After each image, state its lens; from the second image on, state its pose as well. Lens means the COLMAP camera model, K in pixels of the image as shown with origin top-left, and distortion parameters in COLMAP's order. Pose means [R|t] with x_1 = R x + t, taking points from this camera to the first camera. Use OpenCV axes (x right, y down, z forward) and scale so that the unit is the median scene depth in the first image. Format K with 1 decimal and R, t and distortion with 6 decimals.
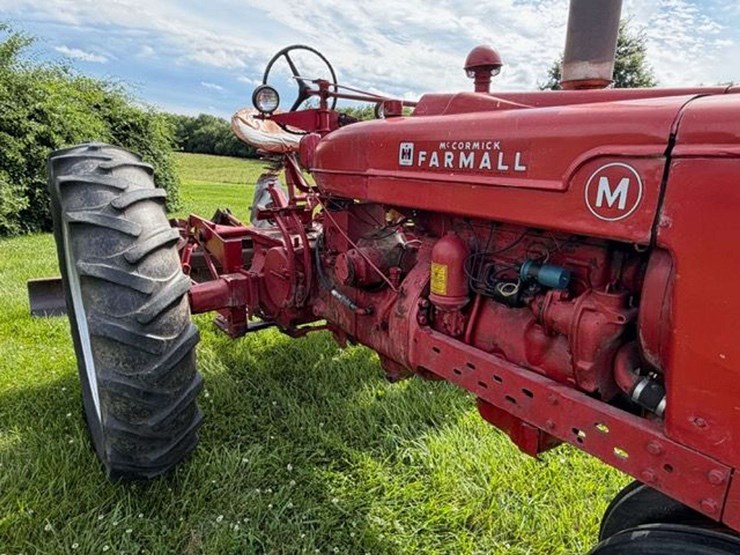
lens RADIAL K [[474.2, 0, 369.5], [0, 474.2, 280.4], [0, 0, 1]] dist [-0.024346, 0.035569]
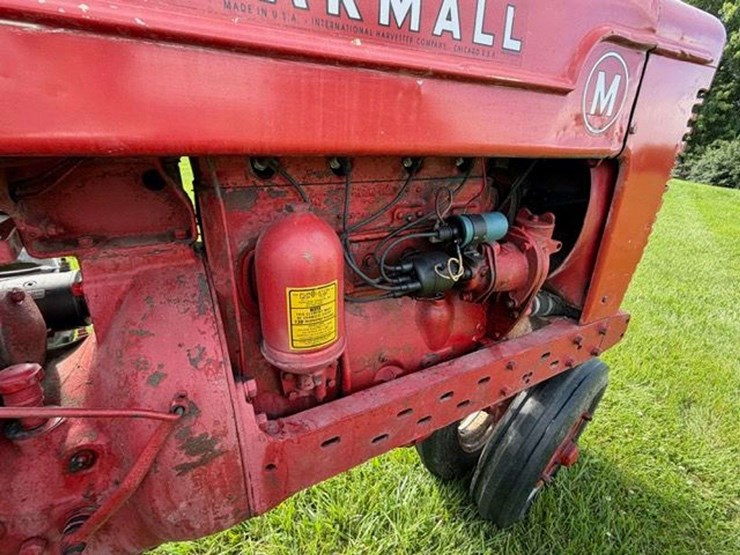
lens RADIAL K [[347.8, 0, 367.9], [0, 347.8, 280.5], [0, 0, 1]] dist [-0.000427, 0.000045]
pose [[0.136775, -0.394532, 0.908646, -0.091768], [0.231243, 0.904640, 0.357985, -0.100075], [-0.963234, 0.161155, 0.214965, 0.637110]]
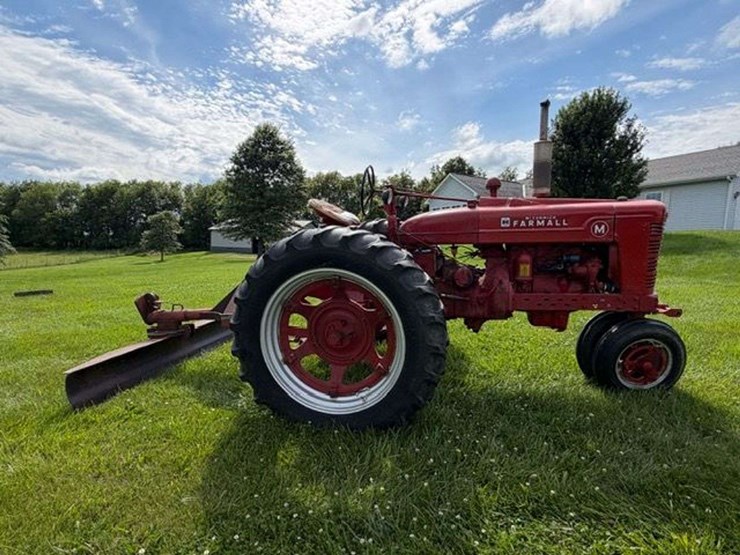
lens RADIAL K [[412.5, 0, 369.7], [0, 412.5, 277.3], [0, 0, 1]] dist [0.000379, -0.001581]
pose [[0.742593, -0.134776, 0.656042, -1.366903], [0.215454, 0.975546, -0.043464, -0.035361], [-0.634141, 0.173623, 0.753472, -0.077835]]
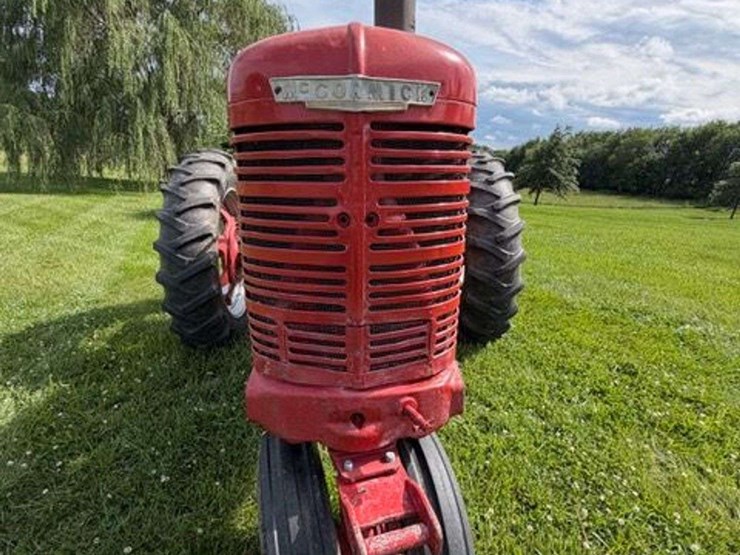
lens RADIAL K [[399.5, 0, 371.6], [0, 399.5, 275.4], [0, 0, 1]] dist [-0.000506, 0.002022]
pose [[0.840859, 0.129088, -0.525635, 0.701452], [-0.138609, 0.990115, 0.021425, 0.045329], [0.523205, 0.054842, 0.850440, 0.094210]]
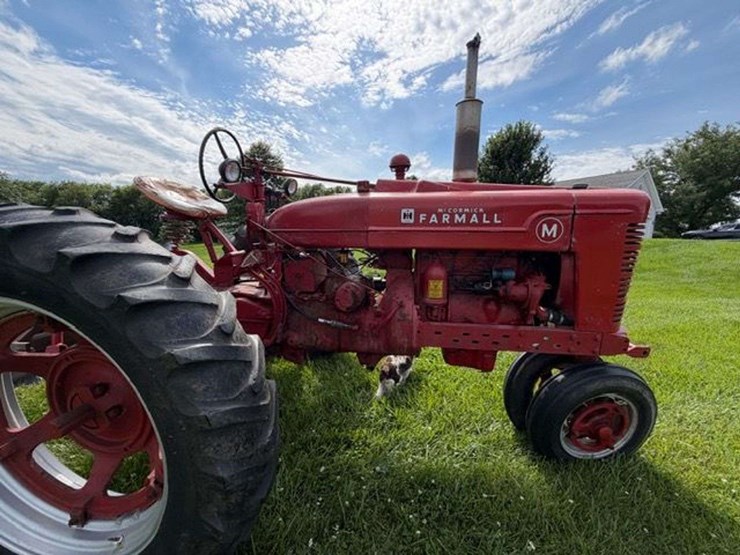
lens RADIAL K [[300.0, 0, 371.1], [0, 300.0, 277.1], [0, 0, 1]] dist [-0.000040, -0.000021]
pose [[0.698314, -0.149052, 0.700101, -0.538935], [0.198751, 0.979995, 0.010398, -0.074396], [-0.687645, 0.131885, 0.713968, 0.290007]]
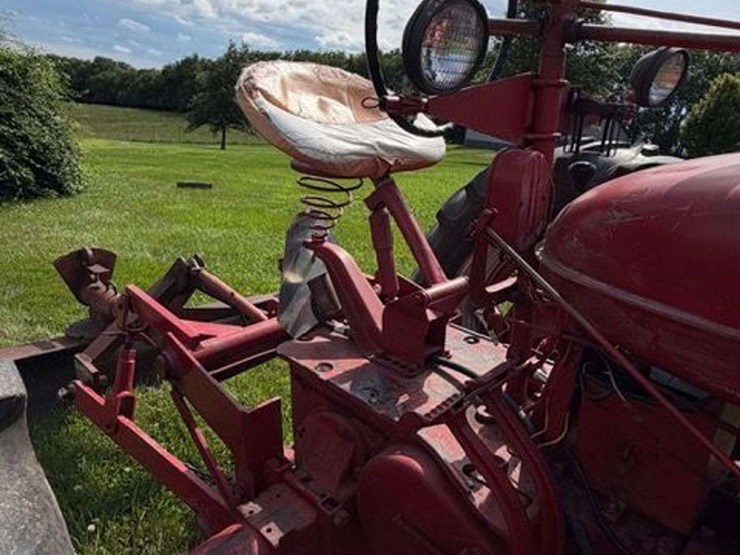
lens RADIAL K [[500.3, 0, 360.9], [0, 500.3, 277.6], [0, 0, 1]] dist [0.001562, 0.004784]
pose [[0.991912, -0.041226, 0.120046, -0.316143], [0.032247, 0.996601, 0.075806, -0.275411], [-0.122763, -0.071322, 0.989870, 0.718949]]
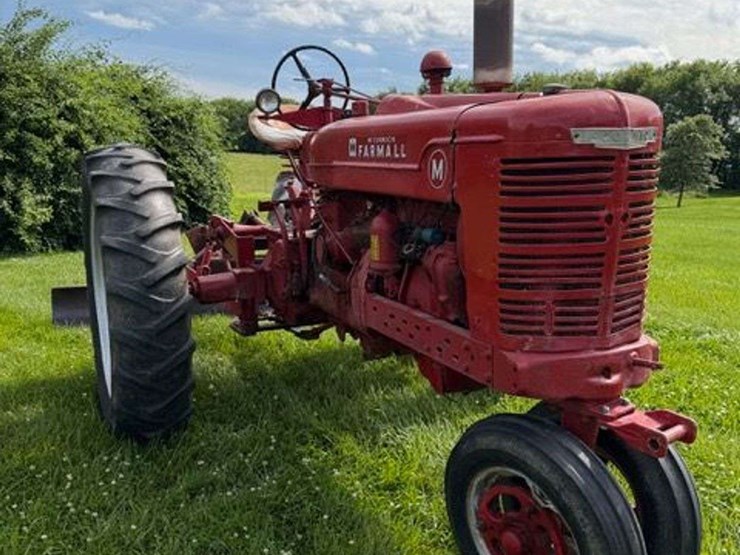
lens RADIAL K [[755.1, 0, 376.6], [0, 755.1, 276.8], [0, 0, 1]] dist [0.100768, 0.000000]
pose [[0.978413, 0.005975, -0.206572, 0.398179], [-0.025654, 0.995362, -0.092719, 0.179996], [0.205060, 0.096017, 0.974028, -0.631813]]
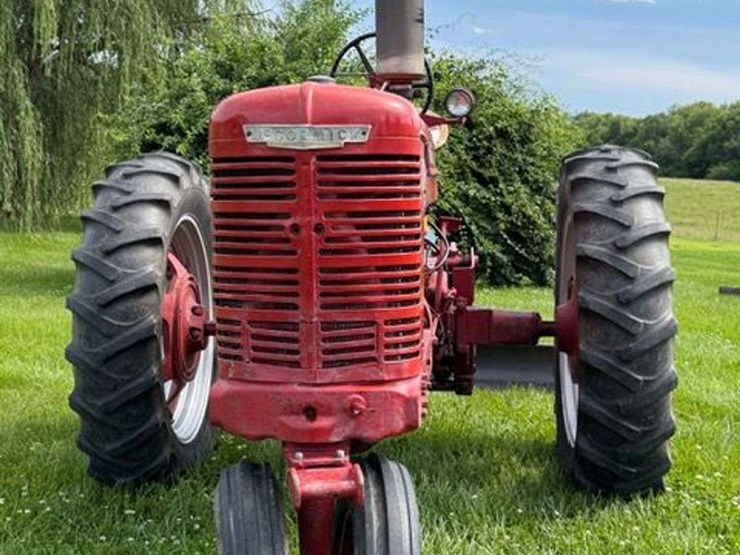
lens RADIAL K [[1182.0, 0, 368.8], [0, 1182.0, 281.1], [0, 0, 1]] dist [0.170562, 0.000000]
pose [[0.747003, 0.040834, -0.663565, 1.424136], [-0.162817, 0.978953, -0.123048, 0.212628], [0.644575, 0.199957, 0.737930, -0.528593]]
